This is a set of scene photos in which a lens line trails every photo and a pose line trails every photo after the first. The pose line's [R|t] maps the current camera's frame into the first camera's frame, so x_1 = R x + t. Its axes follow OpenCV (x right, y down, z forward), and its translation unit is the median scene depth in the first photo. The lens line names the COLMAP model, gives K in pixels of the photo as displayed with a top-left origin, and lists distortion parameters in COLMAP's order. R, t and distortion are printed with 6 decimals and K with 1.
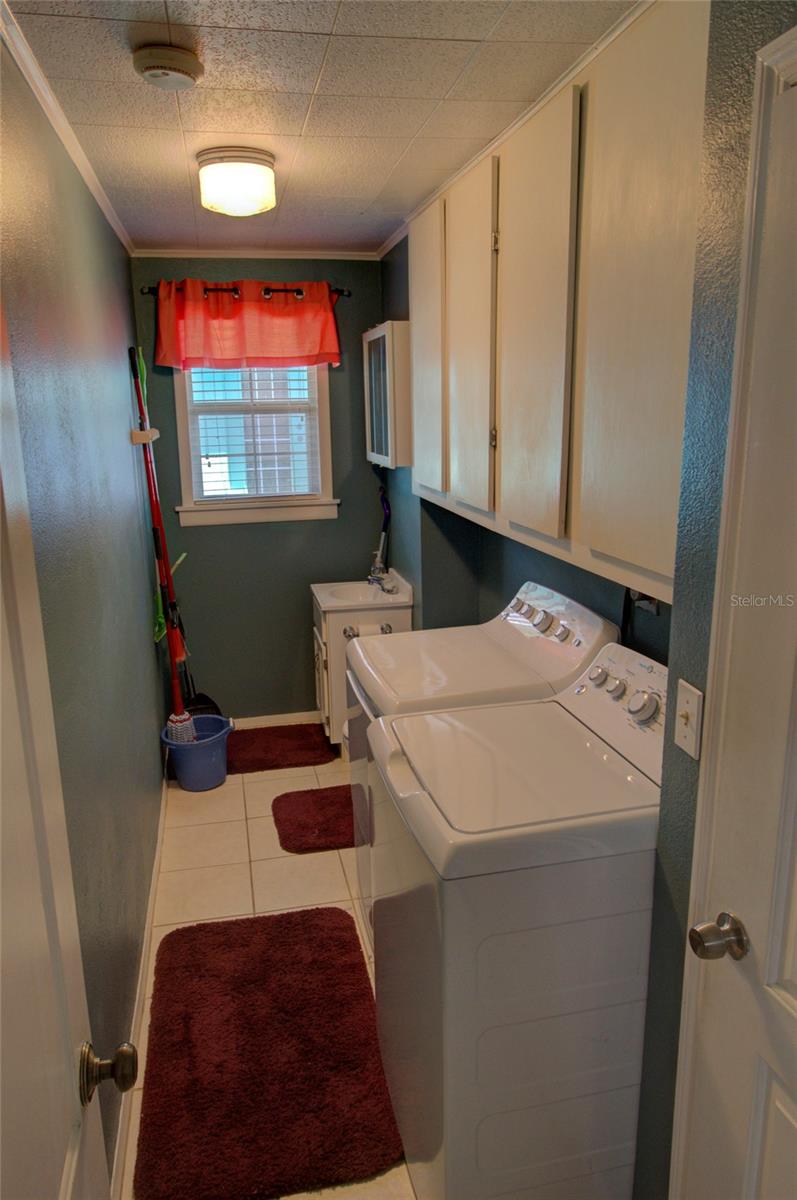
lens RADIAL K [[808.5, 0, 397.7], [0, 808.5, 603.2], [0, 0, 1]] dist [0.006226, 0.000924]
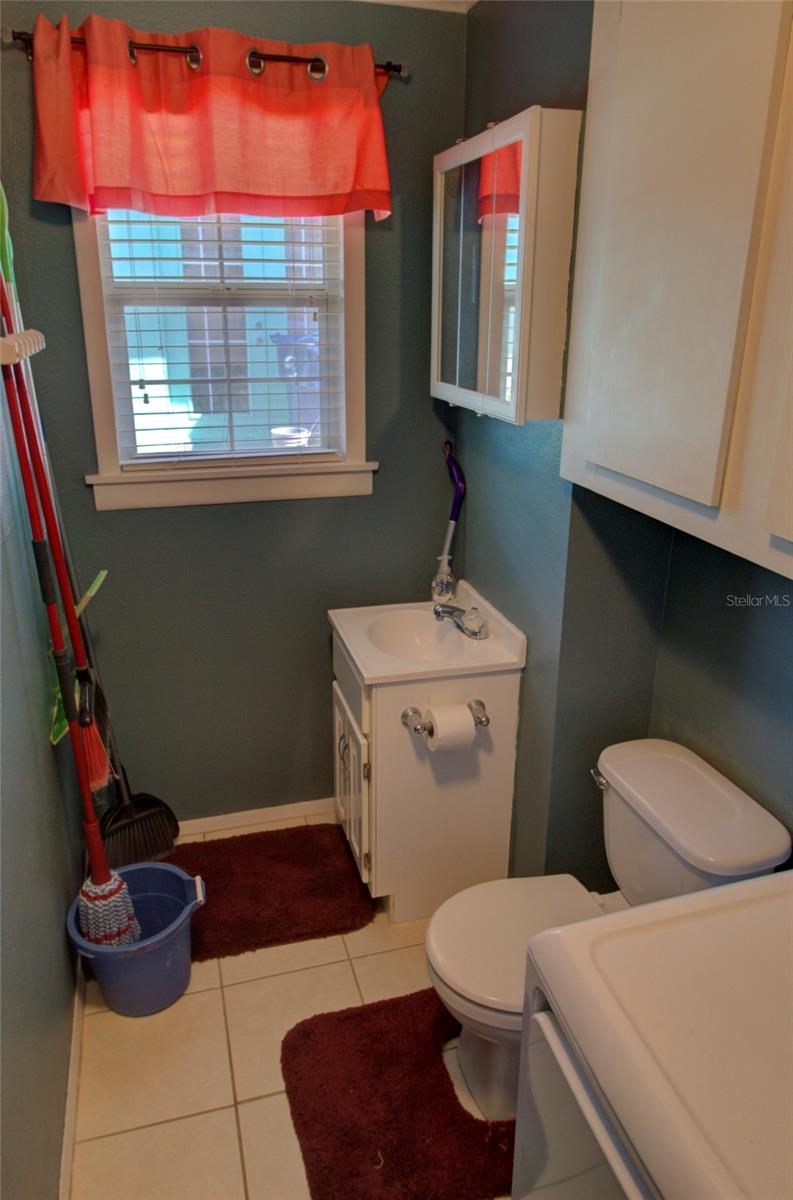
lens RADIAL K [[819.8, 0, 396.8], [0, 819.8, 598.6], [0, 0, 1]] dist [-0.001269, -0.004565]
pose [[0.997625, 0.002587, 0.068825, -0.105611], [-0.009957, 0.994214, 0.106955, -0.101589], [-0.068150, -0.107386, 0.991879, 0.440202]]
